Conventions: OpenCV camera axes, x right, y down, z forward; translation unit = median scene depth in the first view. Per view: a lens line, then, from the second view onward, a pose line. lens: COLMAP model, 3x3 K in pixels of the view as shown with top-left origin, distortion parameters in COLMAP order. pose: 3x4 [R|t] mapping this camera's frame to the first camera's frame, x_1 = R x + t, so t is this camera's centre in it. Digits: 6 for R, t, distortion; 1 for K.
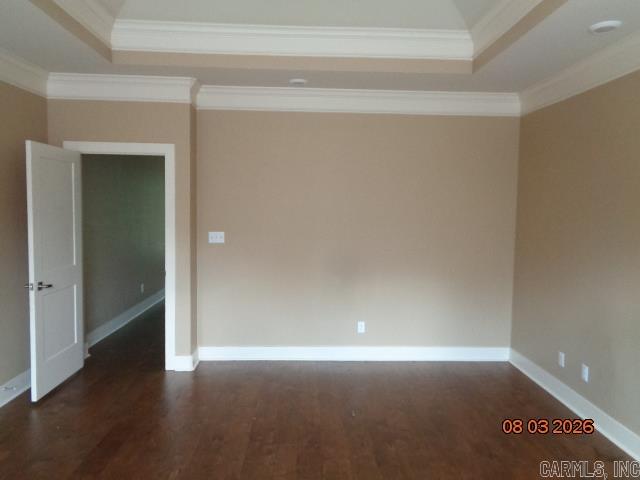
lens RADIAL K [[483.8, 0, 323.4], [0, 483.8, 239.0], [0, 0, 1]] dist [0.002191, -0.004596]
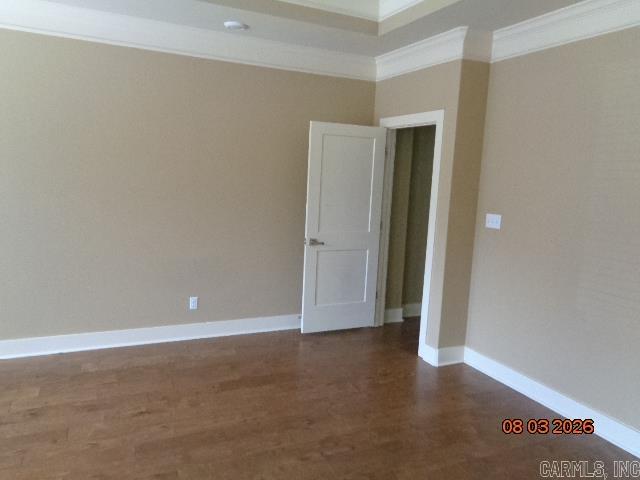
lens RADIAL K [[483.8, 0, 322.1], [0, 483.8, 240.2], [0, 0, 1]] dist [0.002191, -0.004596]
pose [[0.380205, 0.130059, -0.915712, 0.448660], [-0.104082, 0.989791, 0.097365, -0.023188], [0.919027, 0.058290, 0.389861, 0.468227]]
